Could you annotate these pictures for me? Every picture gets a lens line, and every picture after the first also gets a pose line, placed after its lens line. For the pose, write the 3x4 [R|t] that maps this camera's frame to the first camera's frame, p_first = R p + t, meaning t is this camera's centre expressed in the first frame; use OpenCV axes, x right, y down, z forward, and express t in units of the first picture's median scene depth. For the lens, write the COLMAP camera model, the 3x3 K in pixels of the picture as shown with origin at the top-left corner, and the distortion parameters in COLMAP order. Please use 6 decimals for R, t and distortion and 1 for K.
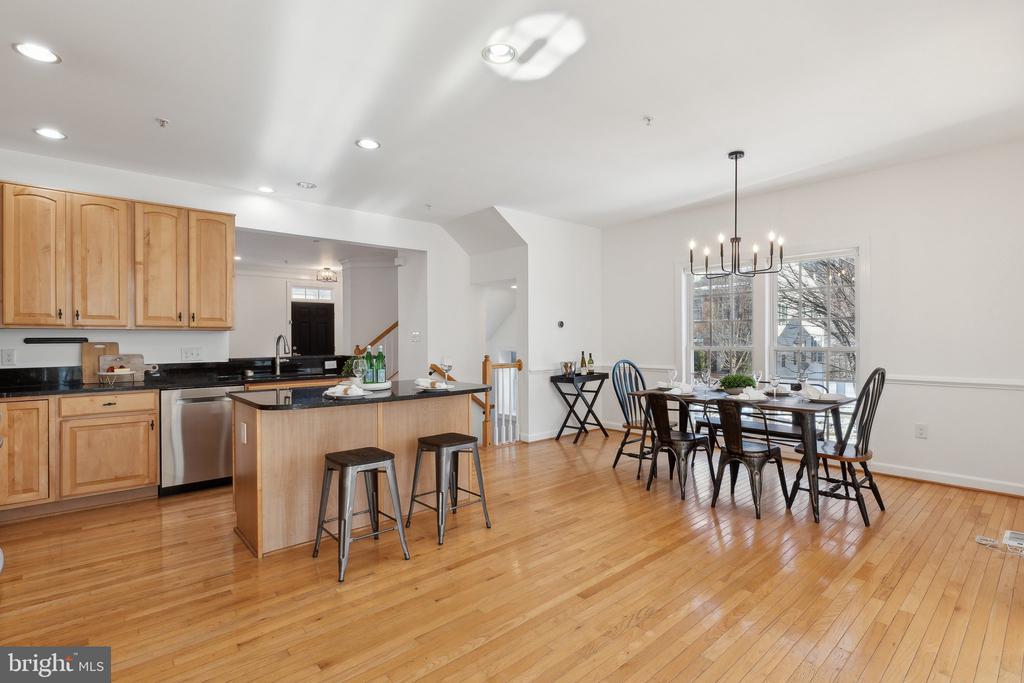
lens RADIAL K [[502.8, 0, 508.9], [0, 502.8, 337.3], [0, 0, 1]] dist [-0.000954, -0.002194]
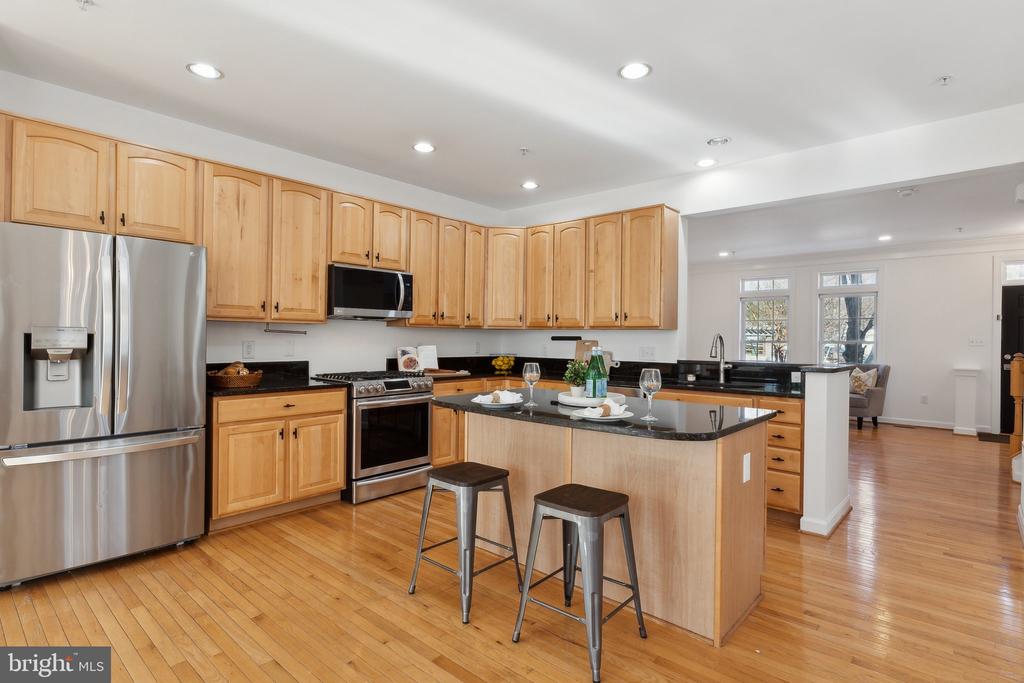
lens RADIAL K [[517.1, 0, 507.2], [0, 517.1, 345.5], [0, 0, 1]] dist [0.000176, 0.002216]
pose [[0.124004, 0.020243, -0.992075, 0.383478], [-0.009505, 0.999770, 0.019212, 0.000590], [0.992236, 0.007048, 0.124168, 0.630243]]
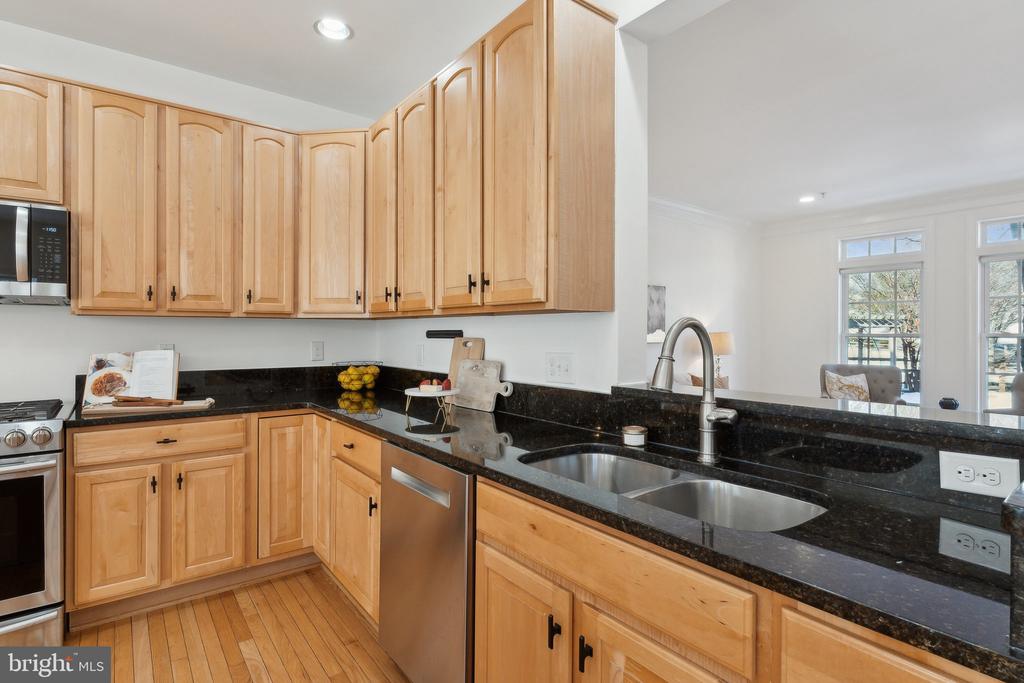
lens RADIAL K [[502.8, 0, 506.3], [0, 502.8, 336.4], [0, 0, 1]] dist [-0.000954, -0.002194]
pose [[-0.069066, 0.010692, -0.997555, -0.204945], [0.002069, 0.999942, 0.010575, 0.002289], [0.997610, -0.001334, -0.069084, 1.046968]]
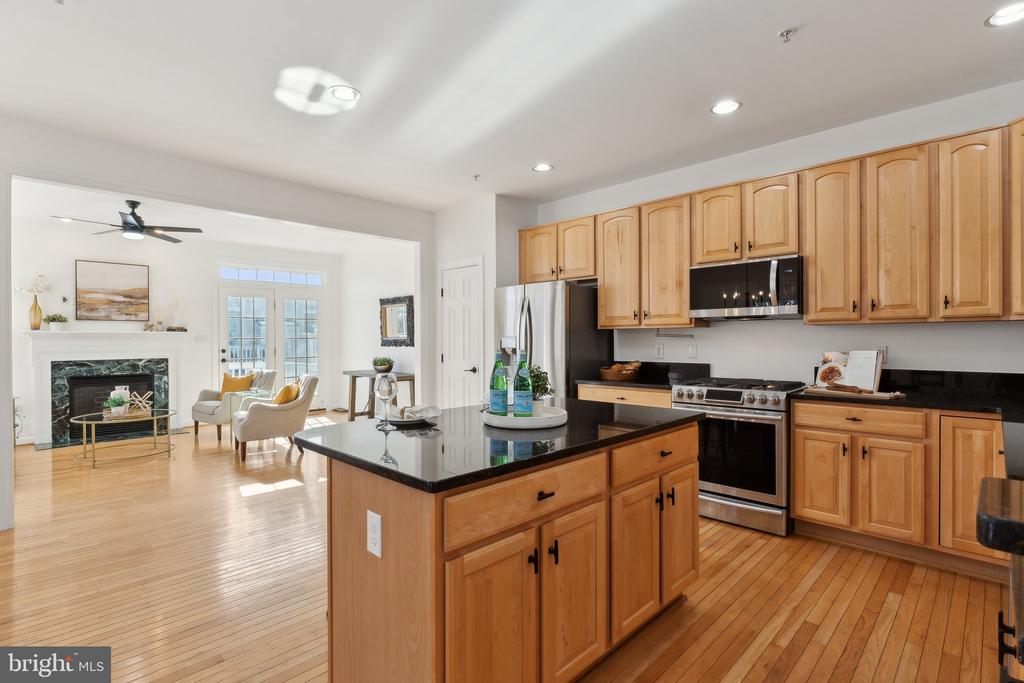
lens RADIAL K [[502.8, 0, 514.0], [0, 502.8, 341.8], [0, 0, 1]] dist [-0.000954, -0.002194]
pose [[-0.996881, 0.010297, -0.078241, -0.185595], [0.010091, 0.999945, 0.003026, 0.003458], [0.078268, 0.002227, -0.996930, 1.299980]]
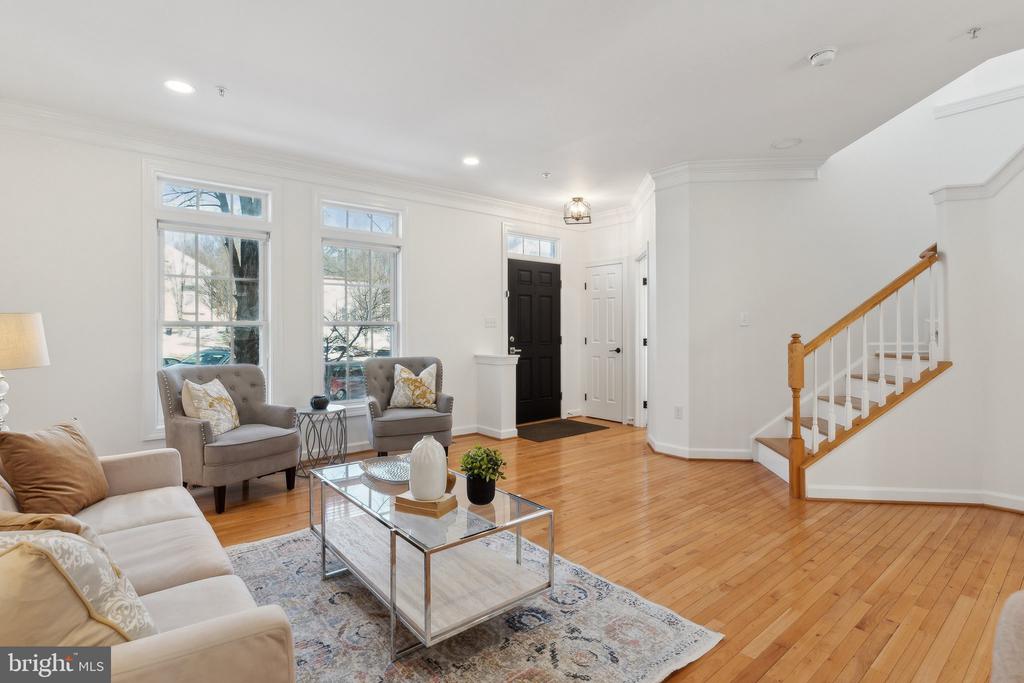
lens RADIAL K [[502.8, 0, 512.9], [0, 502.8, 332.7], [0, 0, 1]] dist [-0.000954, -0.002194]
pose [[0.999798, 0.003605, -0.019748, -0.972272], [-0.003388, 0.999934, 0.011008, 0.019575], [0.019786, -0.010939, 0.999744, 0.984308]]
